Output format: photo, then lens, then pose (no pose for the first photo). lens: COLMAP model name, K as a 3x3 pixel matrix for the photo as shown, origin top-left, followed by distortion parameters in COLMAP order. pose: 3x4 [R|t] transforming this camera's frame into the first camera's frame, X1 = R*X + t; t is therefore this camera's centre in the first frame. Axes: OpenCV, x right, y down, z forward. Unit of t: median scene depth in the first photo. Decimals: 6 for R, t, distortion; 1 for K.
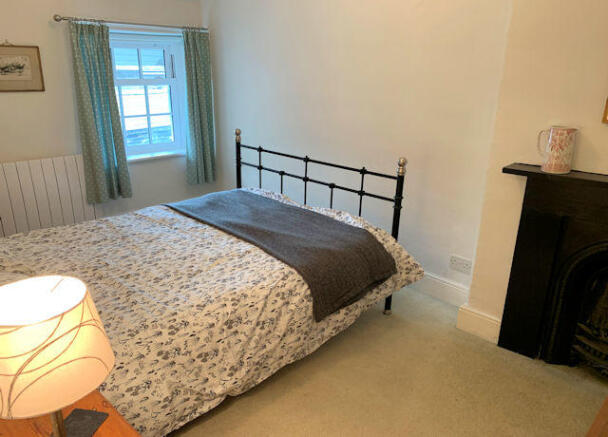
lens RADIAL K [[457.6, 0, 304.5], [0, 457.6, 203.4], [0, 0, 1]] dist [0.006820, -0.000808]
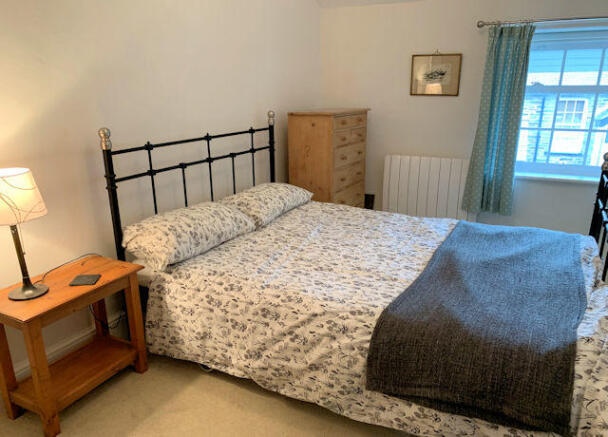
lens RADIAL K [[455.6, 0, 304.0], [0, 455.6, 218.5], [0, 0, 1]] dist [0.099814, -0.189714]
pose [[0.299922, 0.255925, -0.918993, 0.636399], [-0.268481, 0.947048, 0.176116, -0.115697], [0.915404, 0.193911, 0.352752, 0.592786]]
